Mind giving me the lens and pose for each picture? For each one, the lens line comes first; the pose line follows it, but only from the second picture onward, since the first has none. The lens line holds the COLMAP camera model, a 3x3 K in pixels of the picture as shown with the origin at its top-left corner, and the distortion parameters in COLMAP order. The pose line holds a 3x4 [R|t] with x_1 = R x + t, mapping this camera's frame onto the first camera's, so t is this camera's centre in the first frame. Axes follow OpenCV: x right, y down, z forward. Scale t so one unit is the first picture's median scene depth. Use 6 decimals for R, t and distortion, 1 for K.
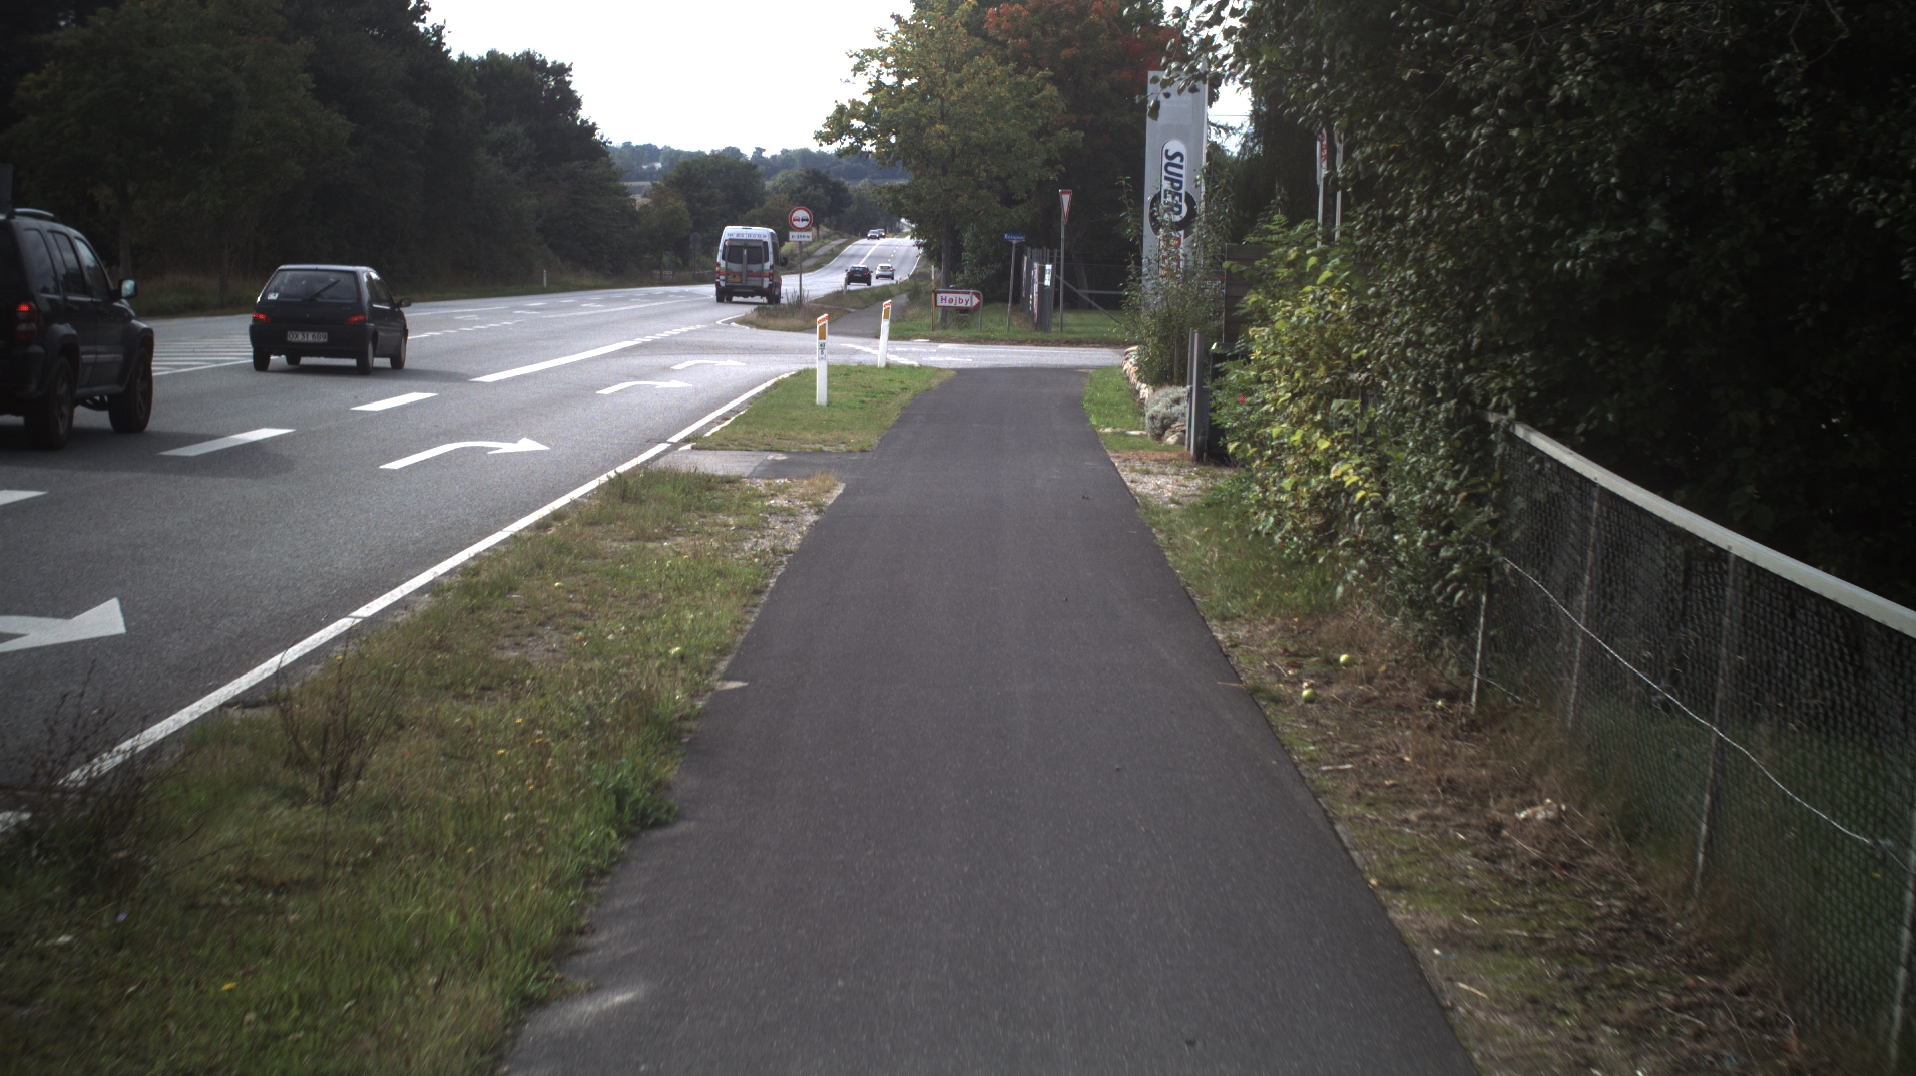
lens RADIAL K [[2835.2, 0, 968.7], [0, 2835.2, 542.7], [0, 0, 1]] dist [-0.092143, 0.000000]
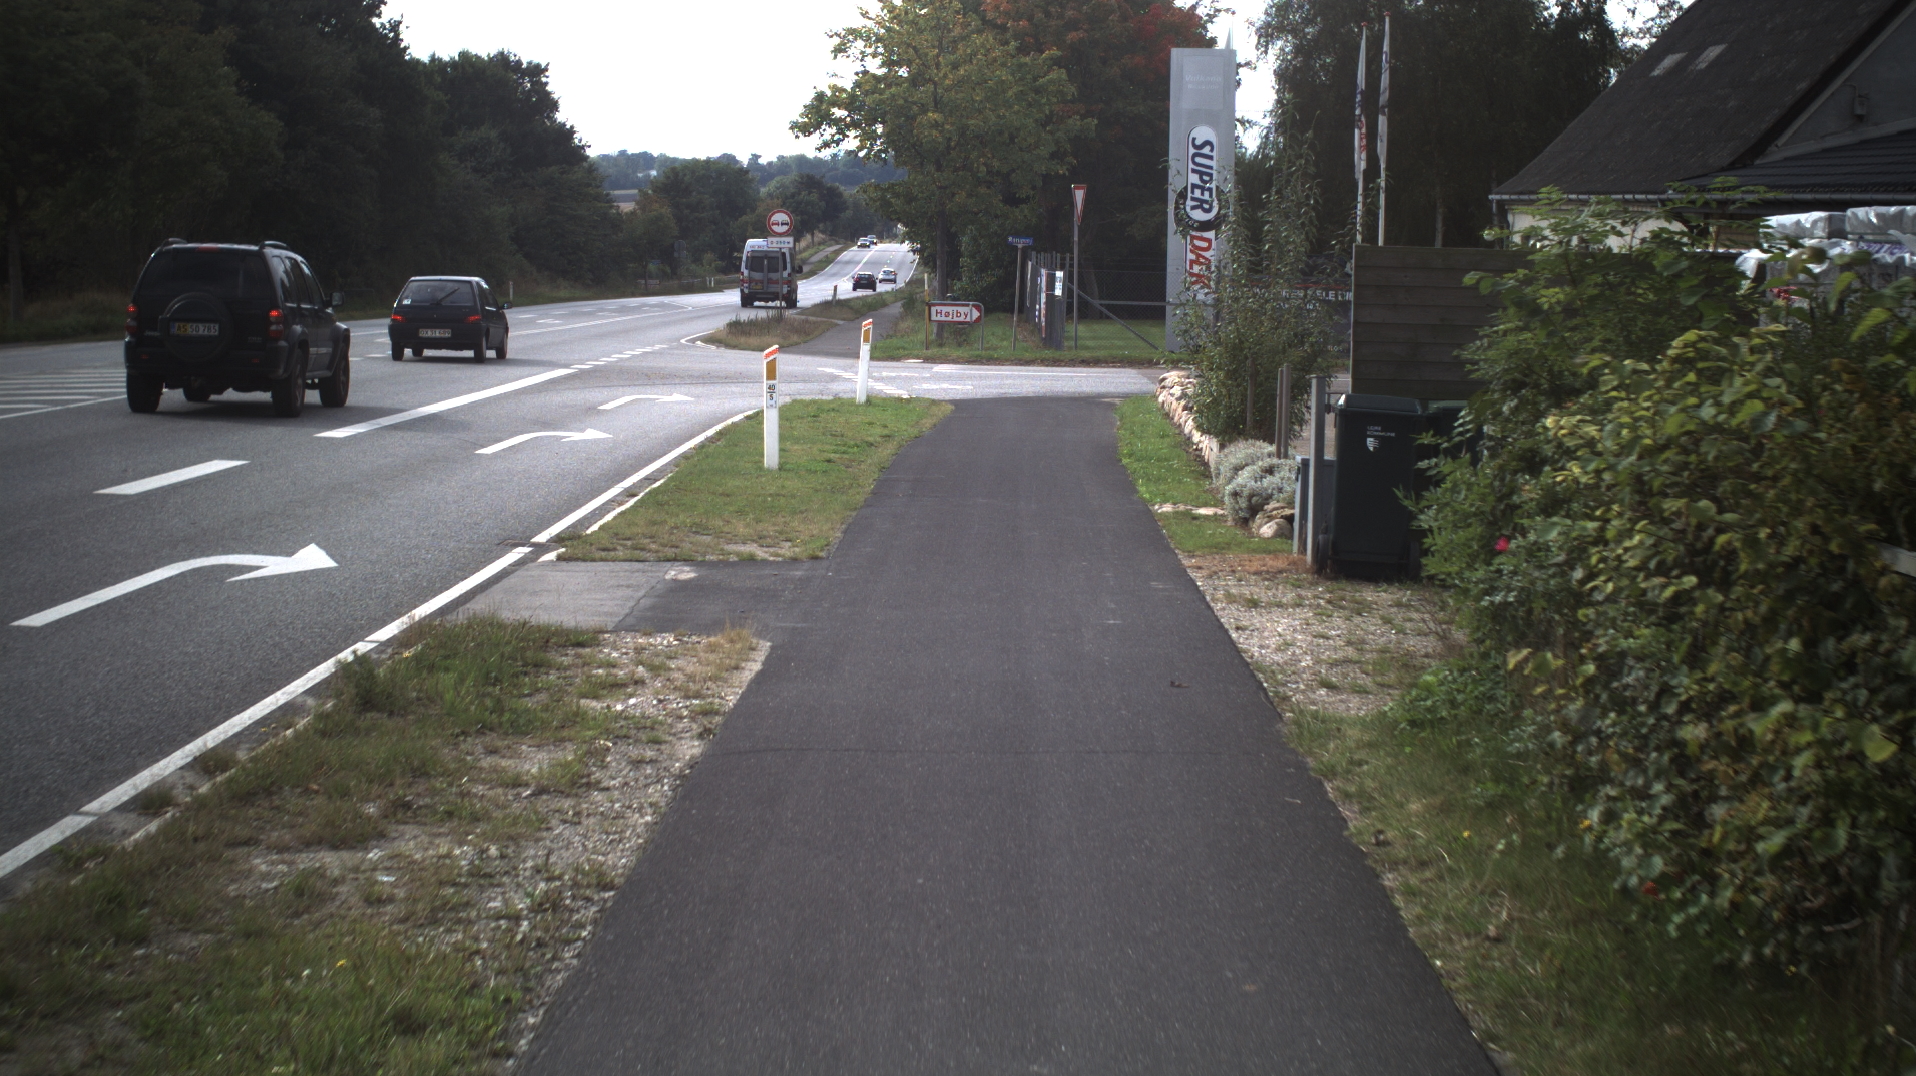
lens RADIAL K [[2281.0, 0, 974.7], [0, 2281.0, 561.3], [0, 0, 1]] dist [-0.080228, 0.000000]
pose [[0.999943, -0.010392, 0.002391, -0.000384], [0.010315, 0.999480, 0.030564, -0.030852], [-0.002707, -0.030537, 0.999530, 0.298196]]
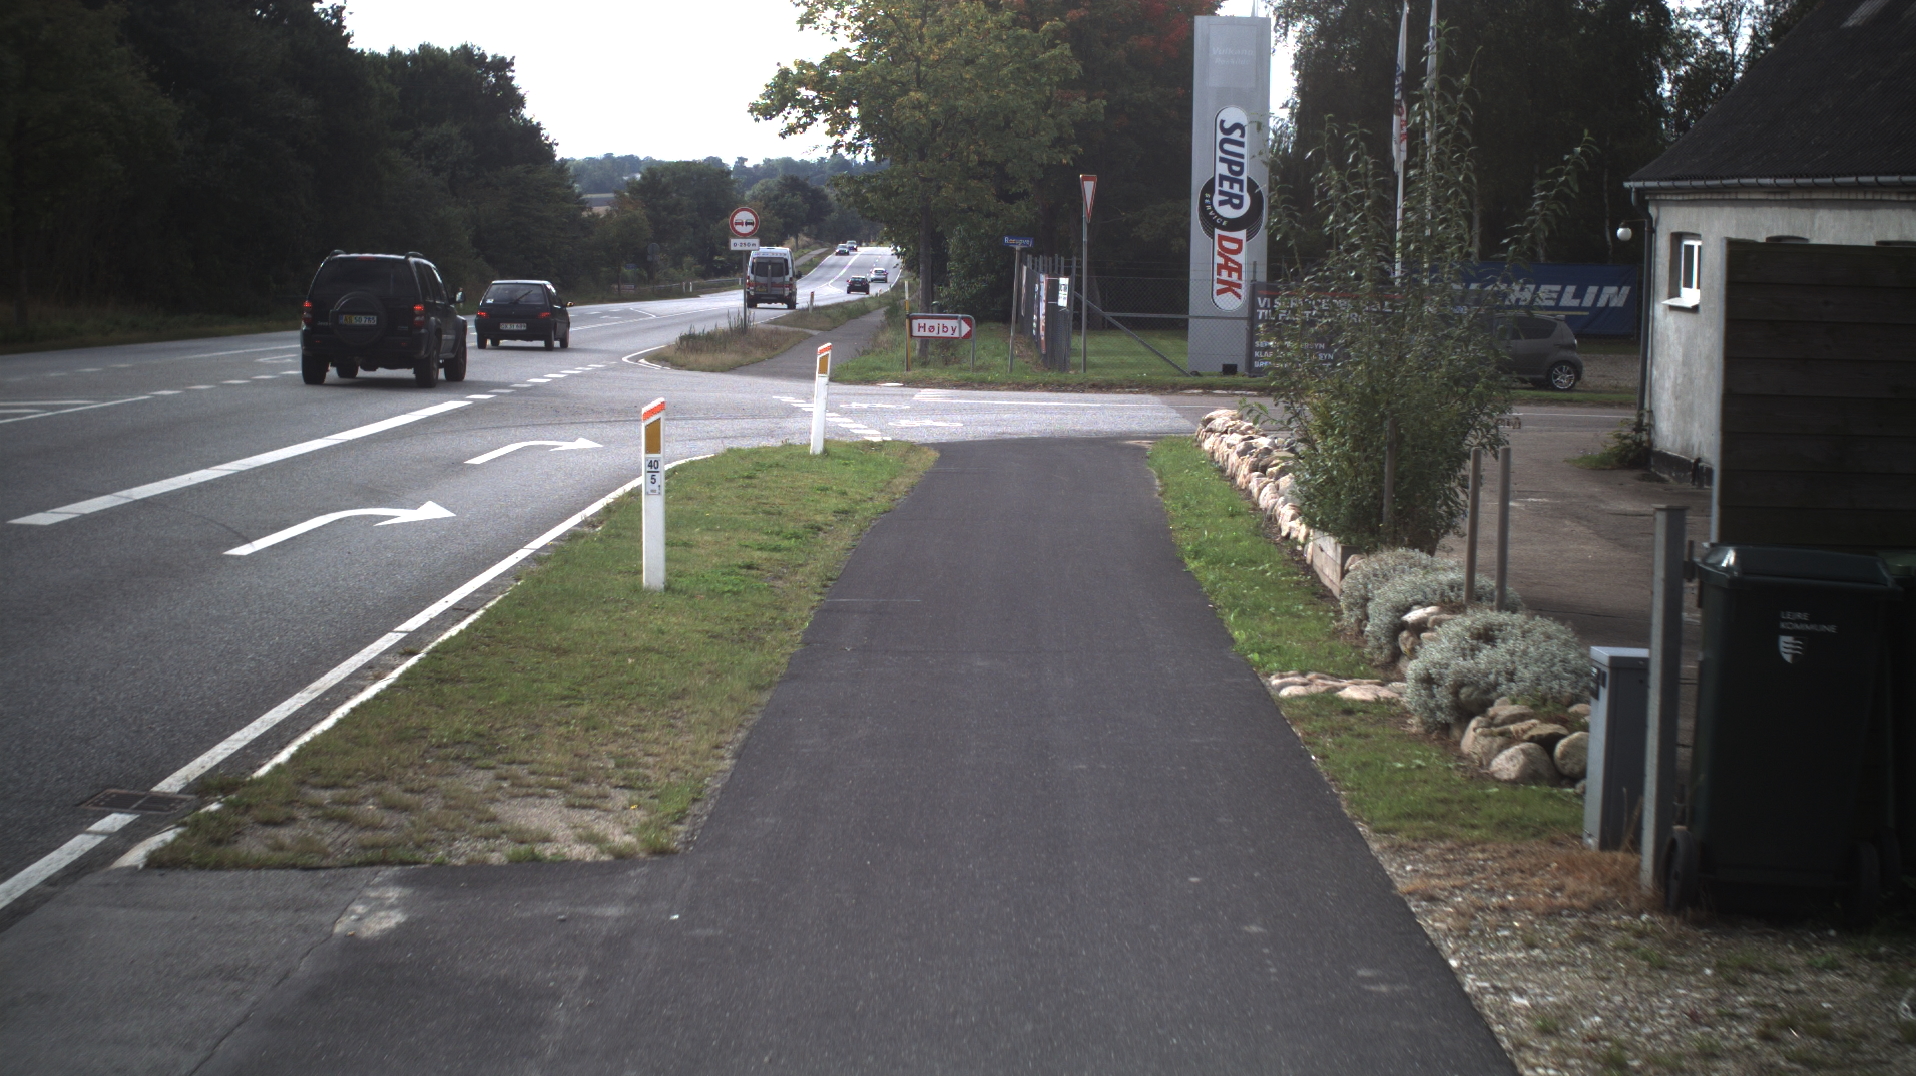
lens RADIAL K [[1934.9, 0, 966.2], [0, 1934.9, 538.3], [0, 0, 1]] dist [-0.074474, 0.000000]
pose [[0.999929, -0.010658, 0.005244, -0.000618], [0.010436, 0.999119, 0.040645, -0.051020], [-0.005673, -0.040587, 0.999160, 0.493602]]
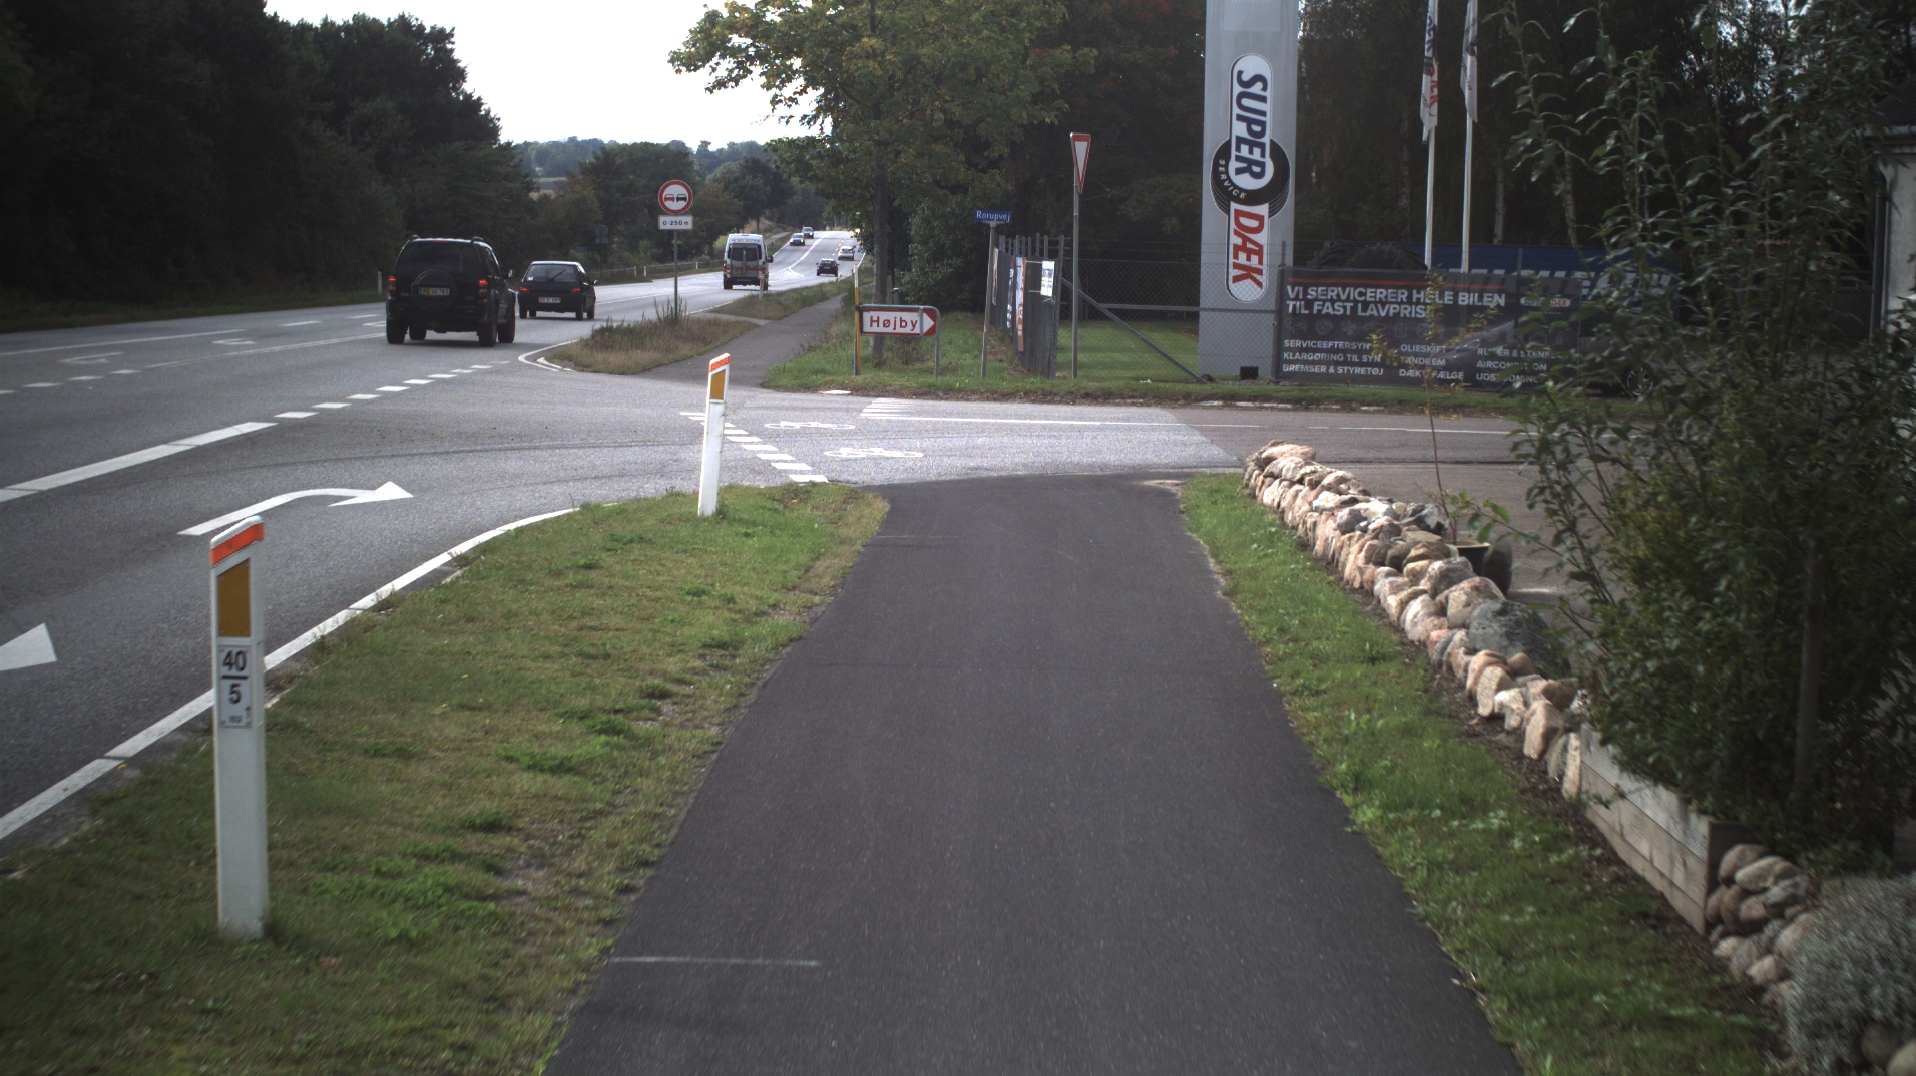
lens RADIAL K [[1679.6, 0, 944.4], [0, 1679.6, 499.8], [0, 0, 1]] dist [-0.067279, 0.005613]
pose [[0.999883, -0.009301, 0.012117, 0.001145], [0.008730, 0.998888, 0.046323, -0.063809], [-0.012535, -0.046212, 0.998853, 0.637674]]
